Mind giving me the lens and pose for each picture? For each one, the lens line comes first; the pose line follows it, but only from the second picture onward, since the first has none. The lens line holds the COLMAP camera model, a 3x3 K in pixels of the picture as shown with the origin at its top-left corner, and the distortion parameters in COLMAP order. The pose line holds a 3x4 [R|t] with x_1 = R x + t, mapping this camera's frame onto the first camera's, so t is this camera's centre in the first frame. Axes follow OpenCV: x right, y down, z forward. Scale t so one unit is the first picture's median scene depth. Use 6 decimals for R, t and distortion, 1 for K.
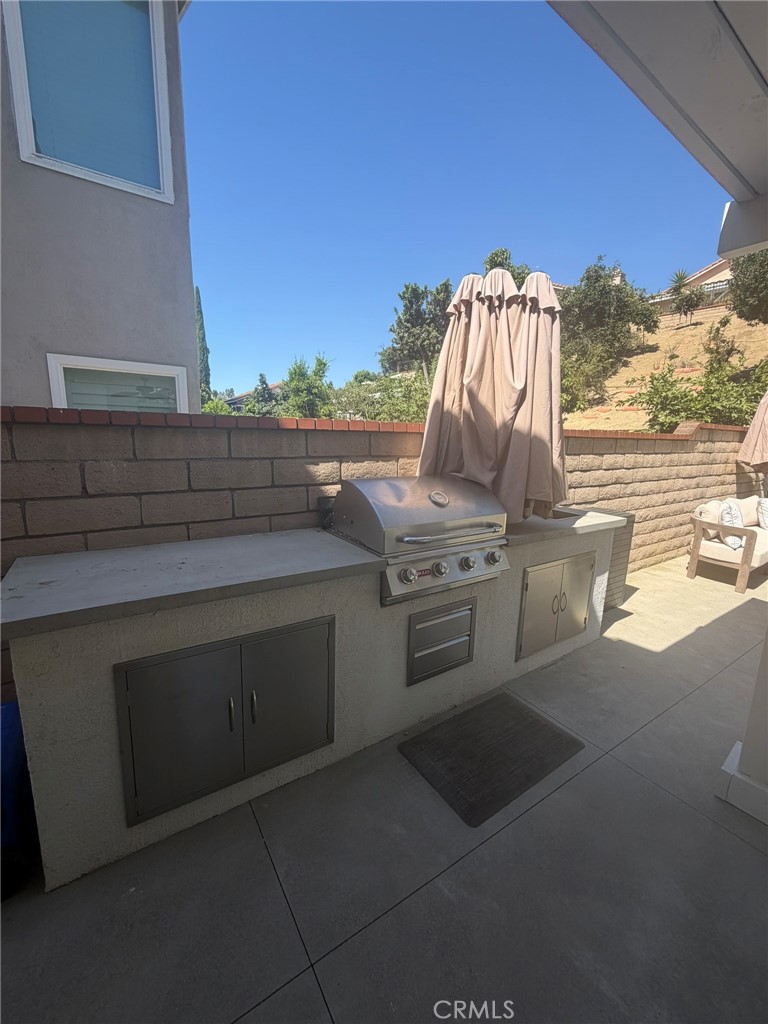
lens RADIAL K [[412.0, 0, 386.8], [0, 412.0, 508.4], [0, 0, 1]] dist [-0.001768, -0.000050]
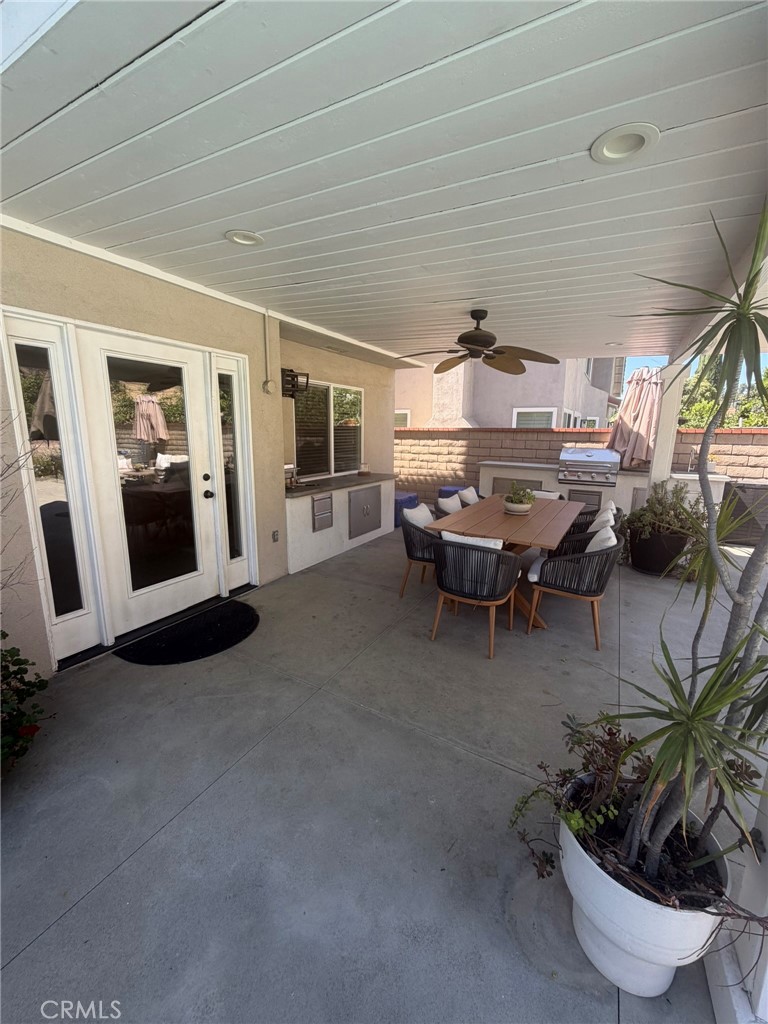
lens RADIAL K [[412.0, 0, 389.1], [0, 412.0, 510.6], [0, 0, 1]] dist [-0.001768, -0.000050]
pose [[0.450772, 0.159150, -0.878337, 1.882465], [-0.155546, 0.982928, 0.098273, 0.267586], [0.878983, 0.092323, 0.467831, -1.427267]]
